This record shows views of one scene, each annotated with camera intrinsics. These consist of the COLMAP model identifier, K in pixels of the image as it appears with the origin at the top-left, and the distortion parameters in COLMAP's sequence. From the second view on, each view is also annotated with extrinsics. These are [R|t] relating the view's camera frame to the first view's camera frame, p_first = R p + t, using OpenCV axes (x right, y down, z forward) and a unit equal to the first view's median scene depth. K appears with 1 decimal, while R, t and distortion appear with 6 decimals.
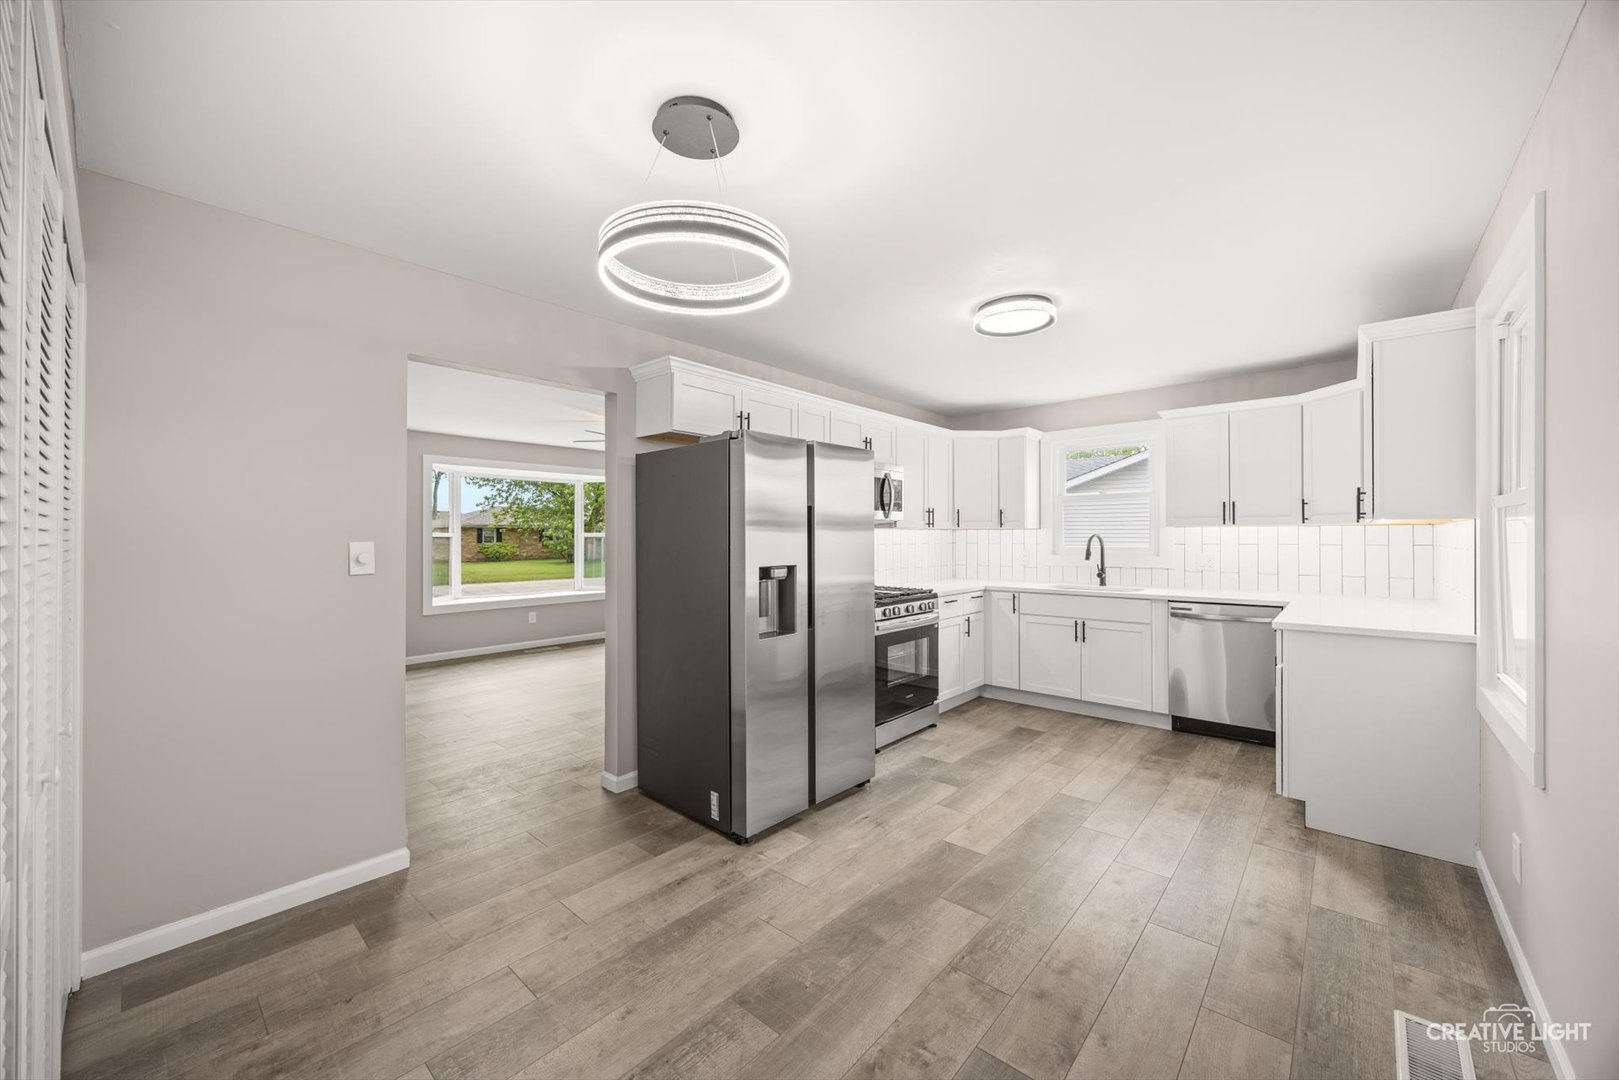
lens RADIAL K [[615.1, 0, 816.1], [0, 615.1, 536.0], [0, 0, 1]] dist [-0.006976, -0.000568]
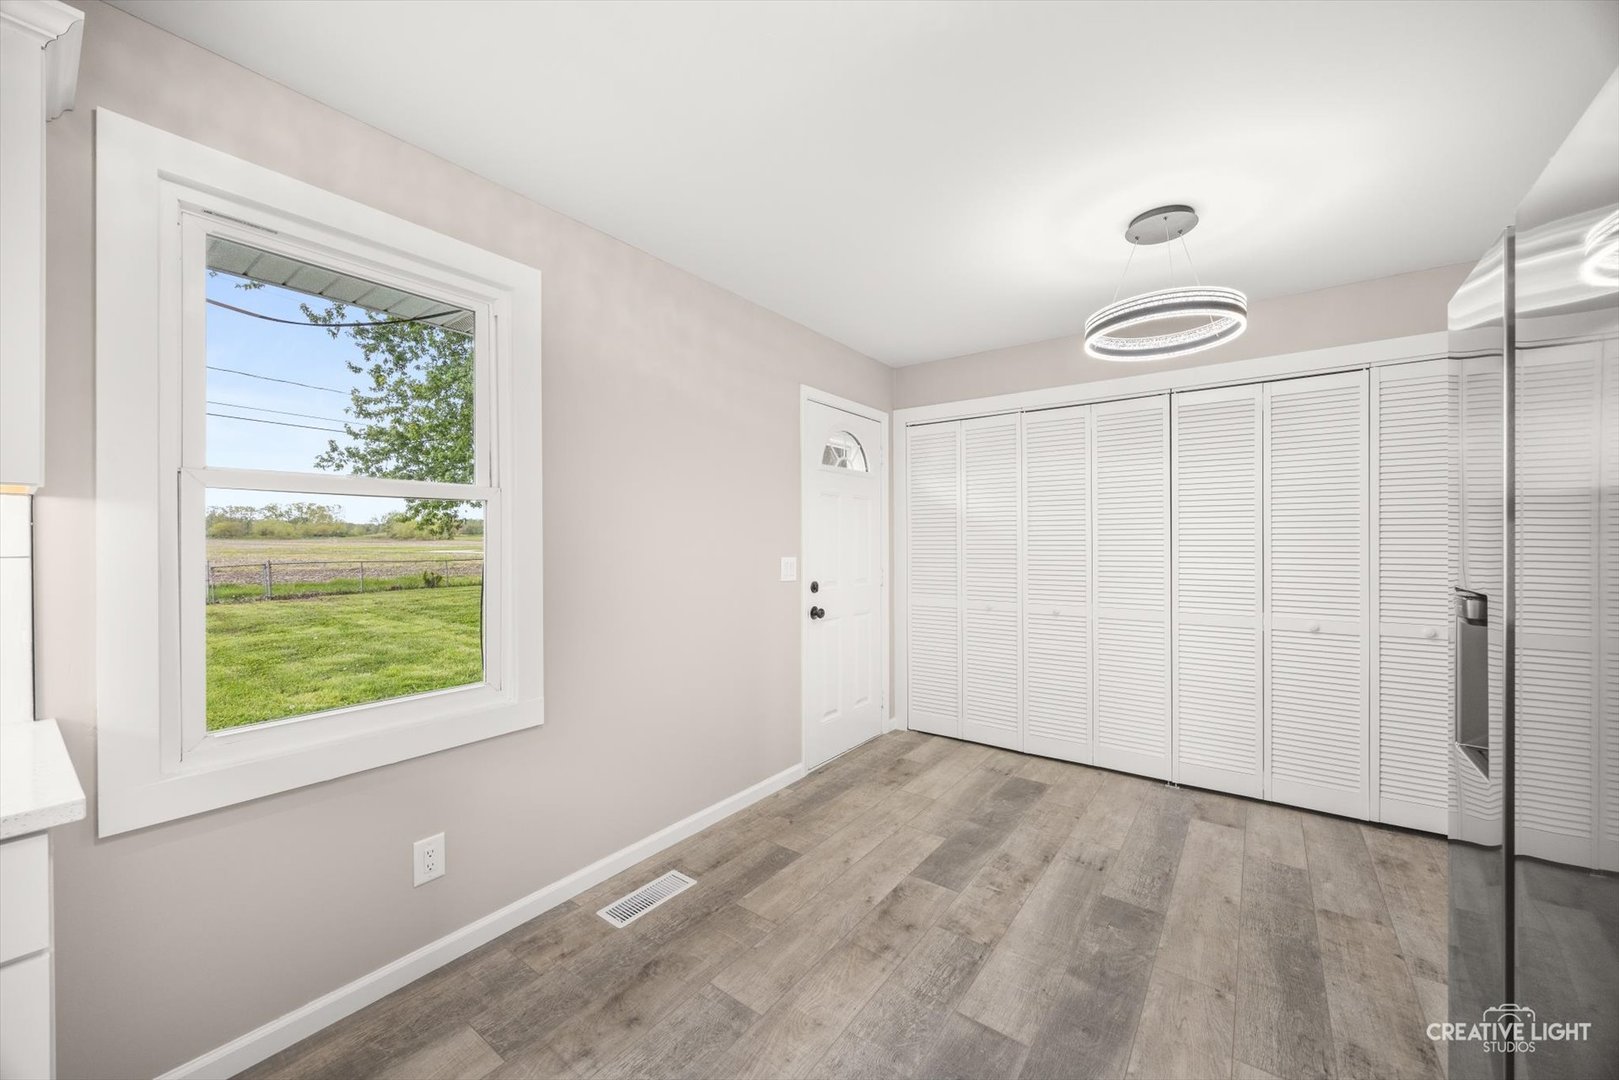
lens RADIAL K [[615.1, 0, 811.8], [0, 615.1, 537.4], [0, 0, 1]] dist [-0.006976, -0.000568]
pose [[-0.996449, 0.005295, -0.084030, 0.614826], [0.005867, 0.999961, -0.006559, 0.020293], [0.083992, -0.007029, -0.996442, 2.046473]]
